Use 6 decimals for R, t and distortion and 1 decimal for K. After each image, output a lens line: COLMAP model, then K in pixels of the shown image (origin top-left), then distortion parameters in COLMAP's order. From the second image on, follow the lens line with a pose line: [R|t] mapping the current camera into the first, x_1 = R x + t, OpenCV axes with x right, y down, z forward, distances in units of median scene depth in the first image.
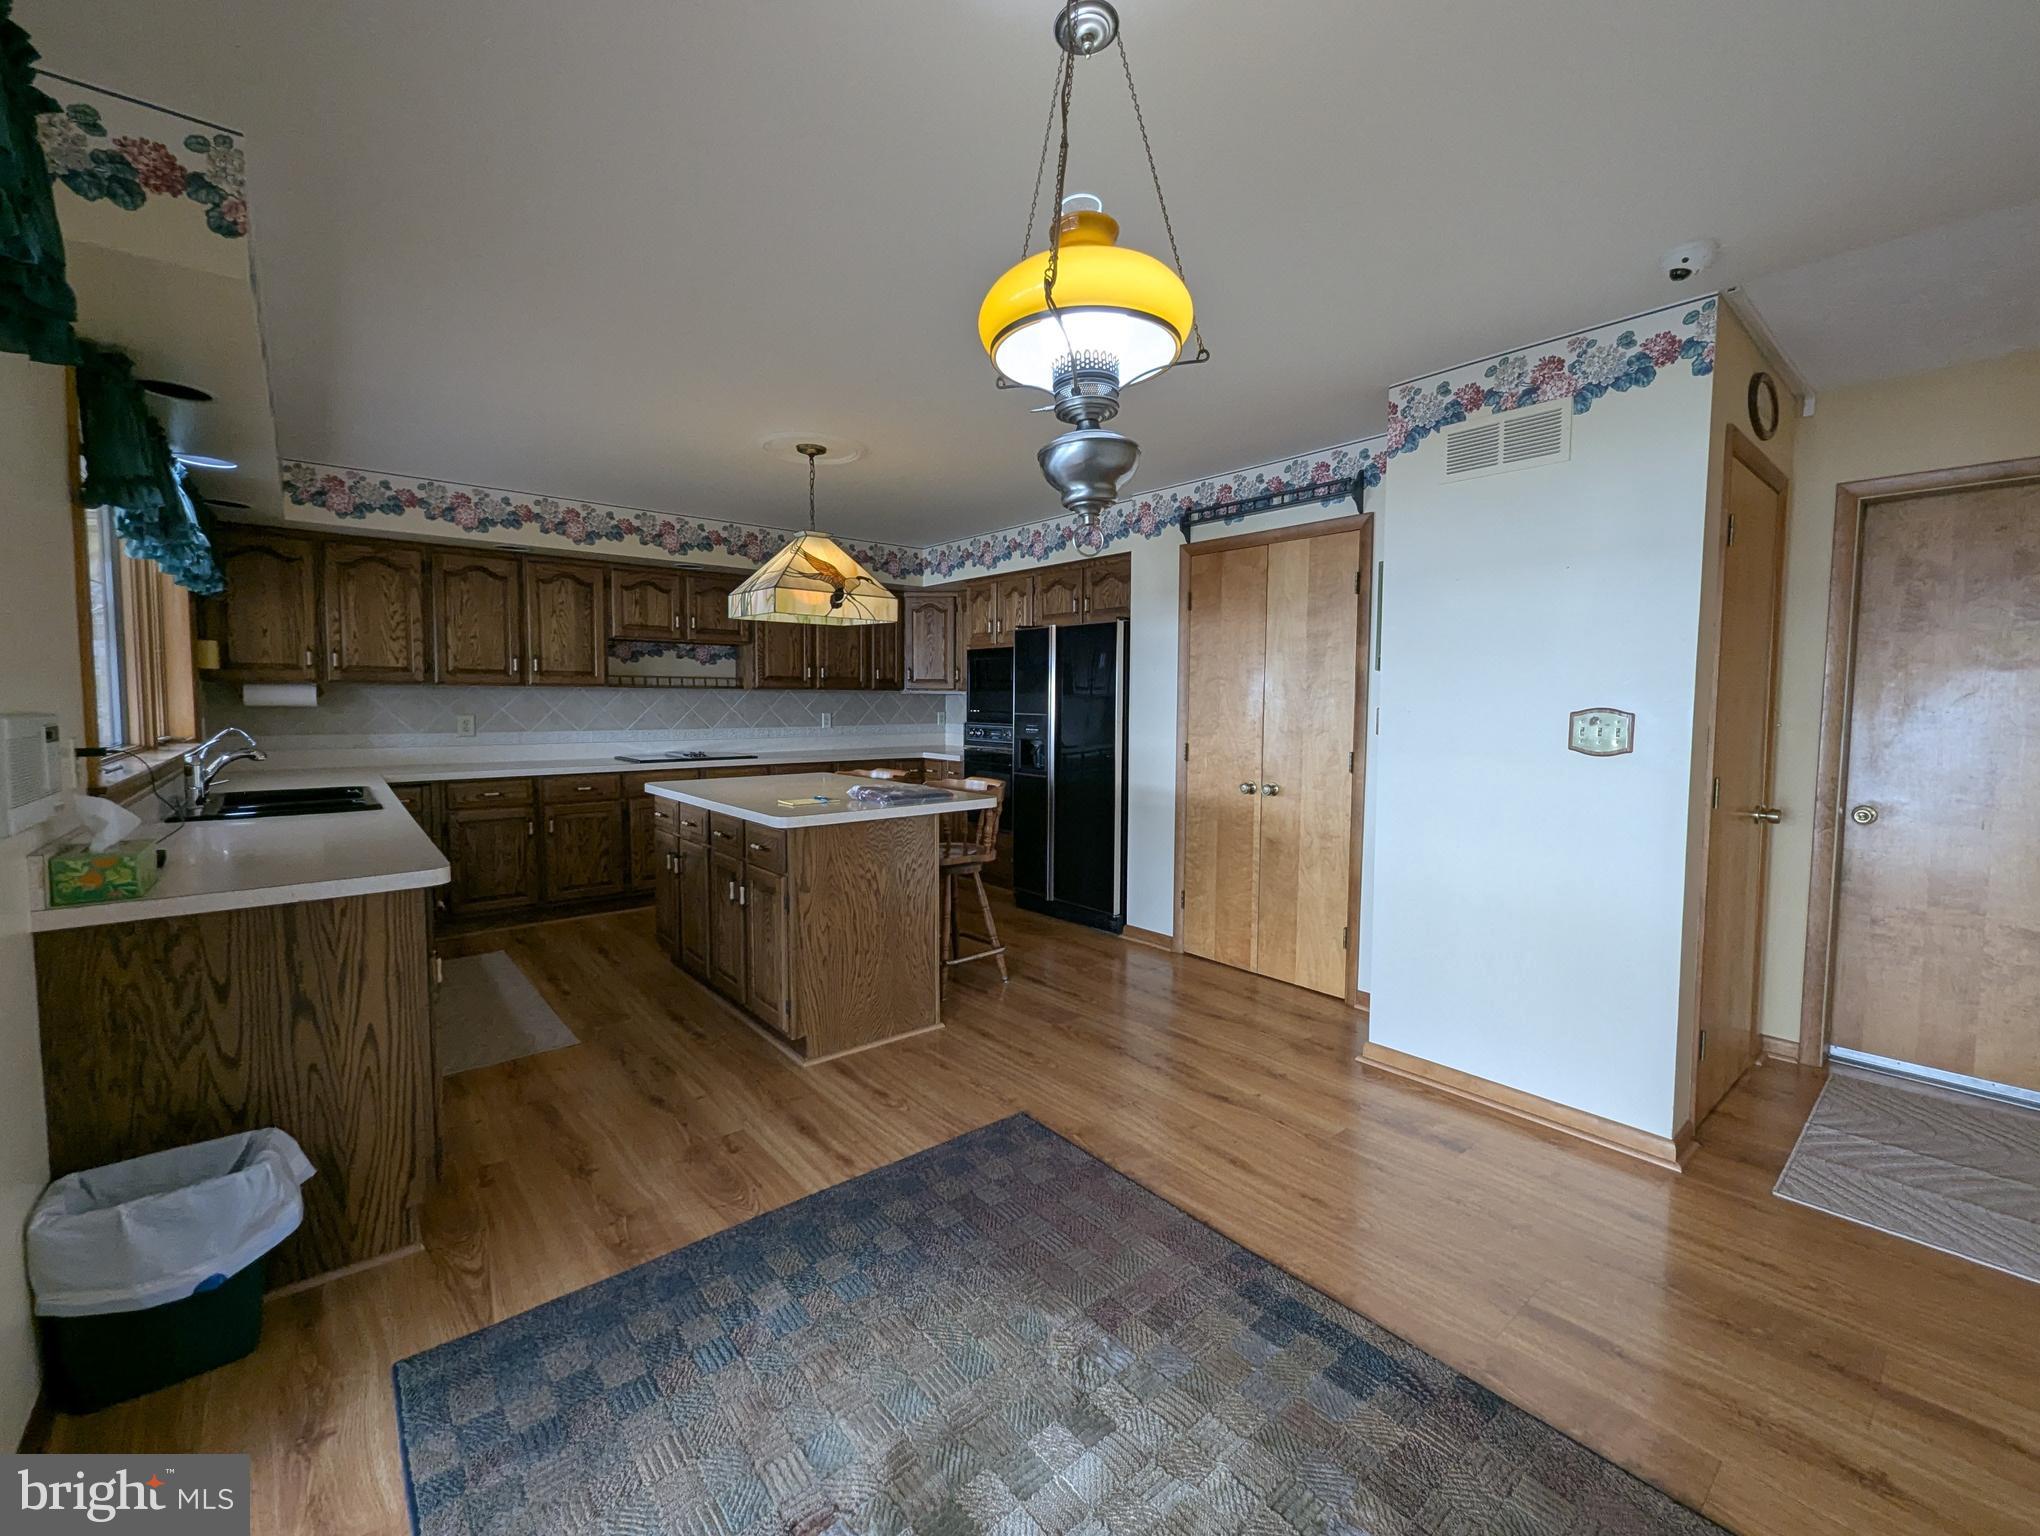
lens RADIAL K [[832.9, 0, 1033.1], [0, 832.9, 765.0], [0, 0, 1]] dist [0.001135, -0.002151]
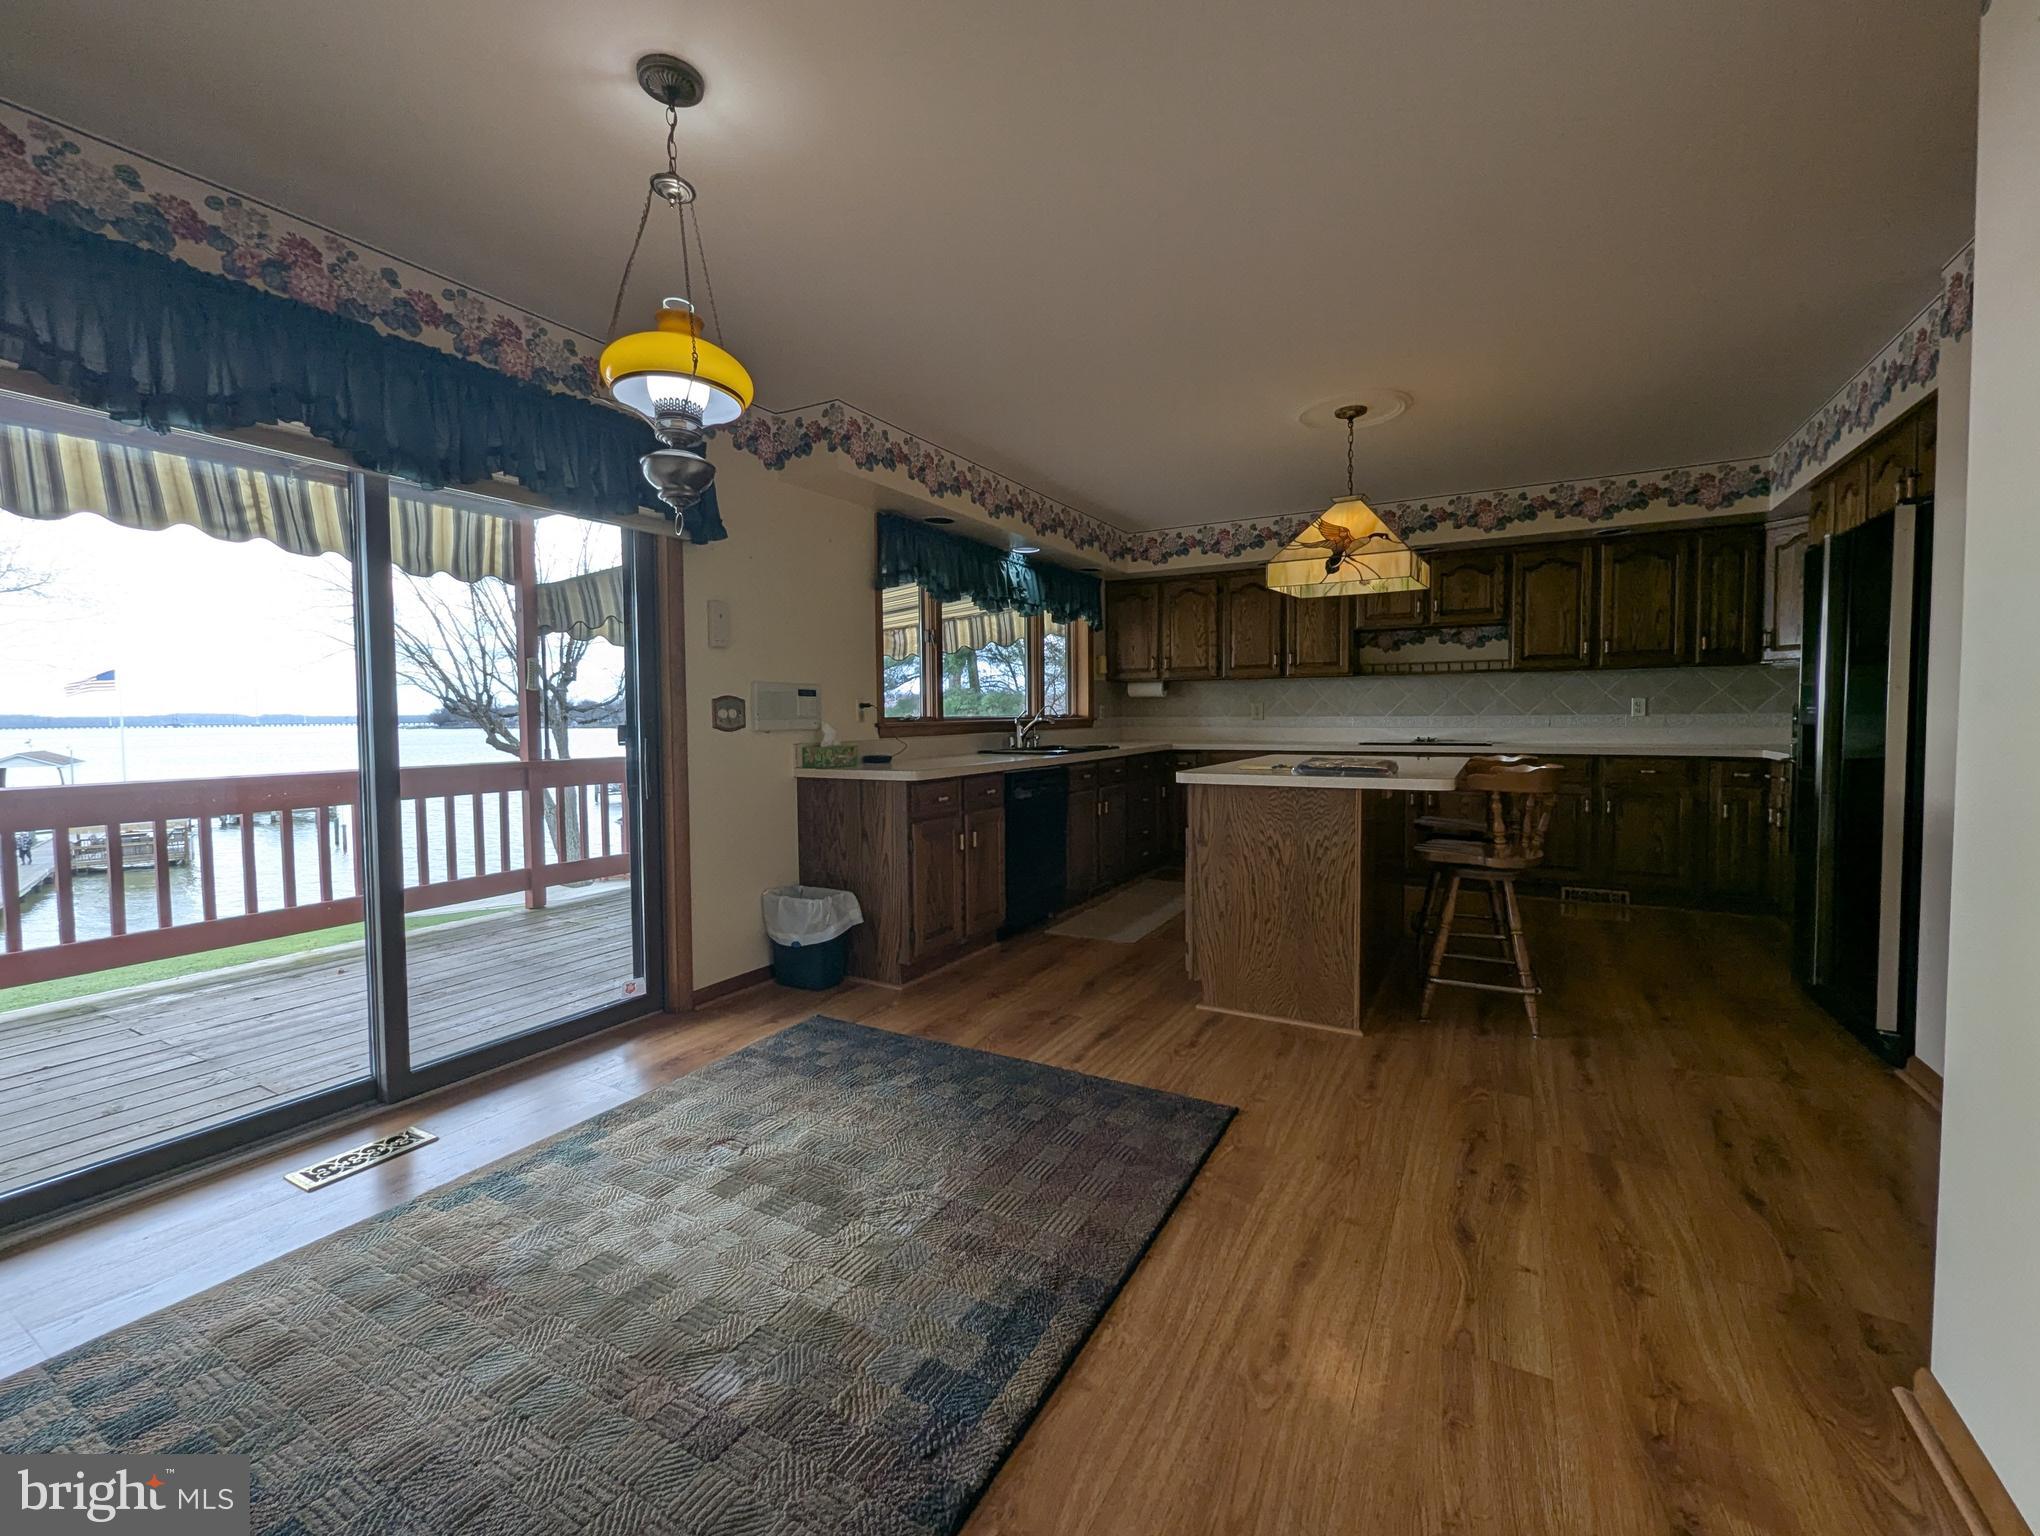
lens RADIAL K [[814.5, 0, 1009.9], [0, 814.5, 757.6], [0, 0, 1]] dist [-0.000096, -0.000046]
pose [[0.367141, 0.044828, -0.929085, 0.425666], [-0.060253, 0.997886, 0.024338, 0.019891], [0.928212, 0.047045, 0.369066, 0.263089]]
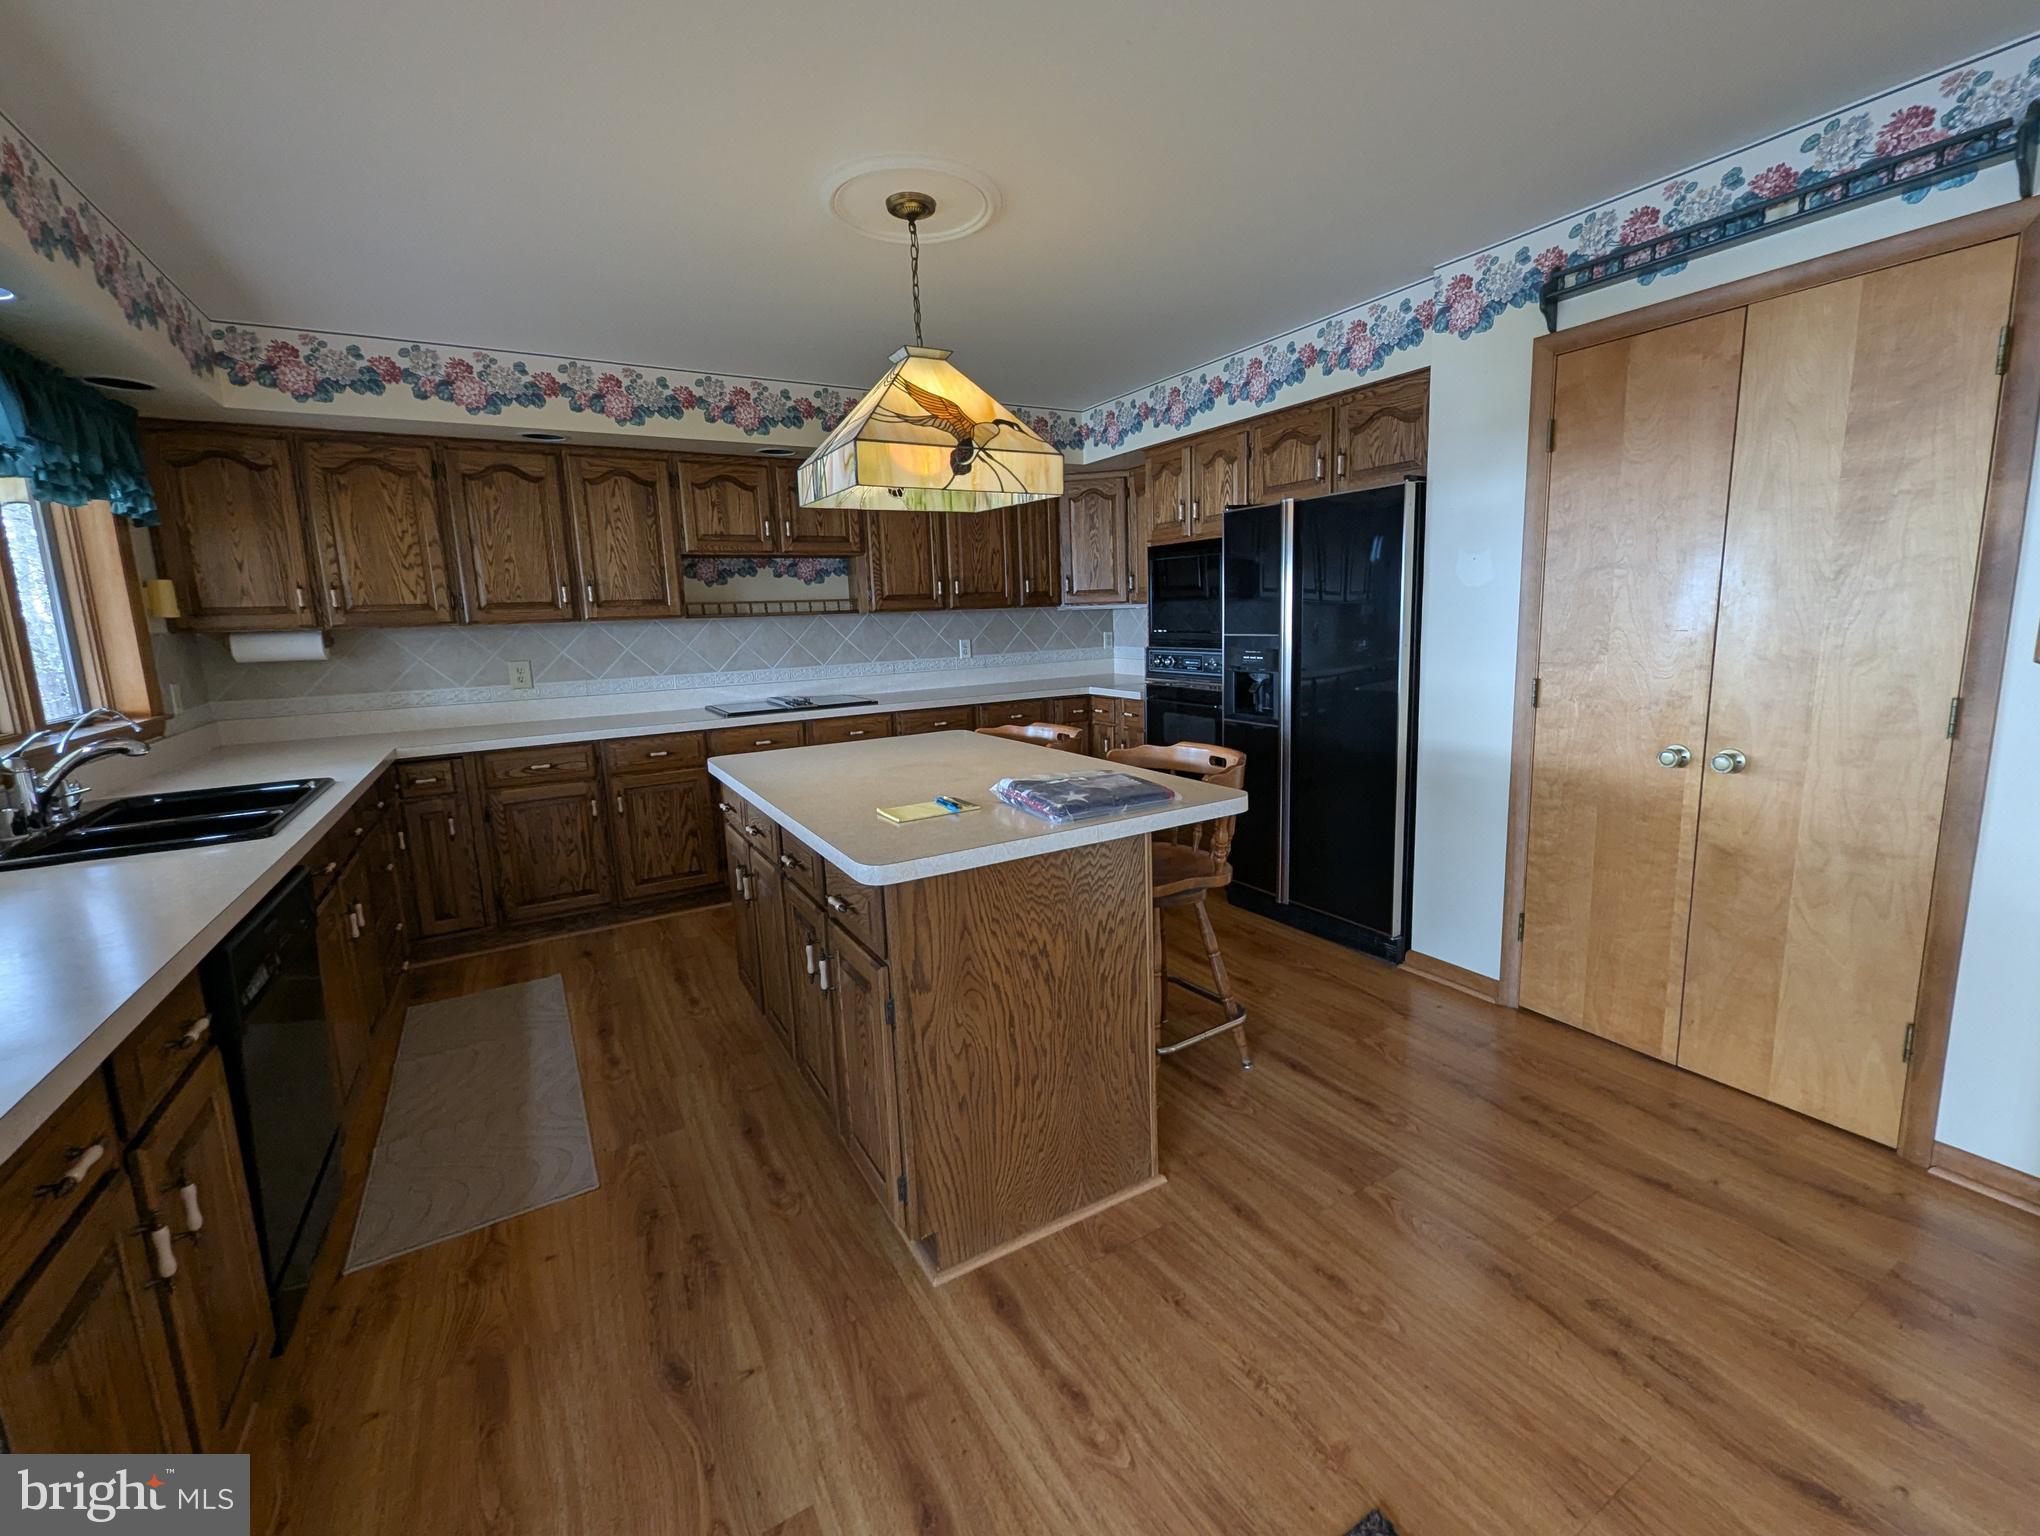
lens RADIAL K [[866.4, 0, 1066.1], [0, 866.4, 755.2], [0, 0, 1]] dist [0.000984, -0.000529]
pose [[0.990119, -0.017564, -0.139129, -0.068230], [0.029748, 0.995852, 0.085986, -0.034620], [0.137041, -0.089275, 0.986534, 0.324900]]
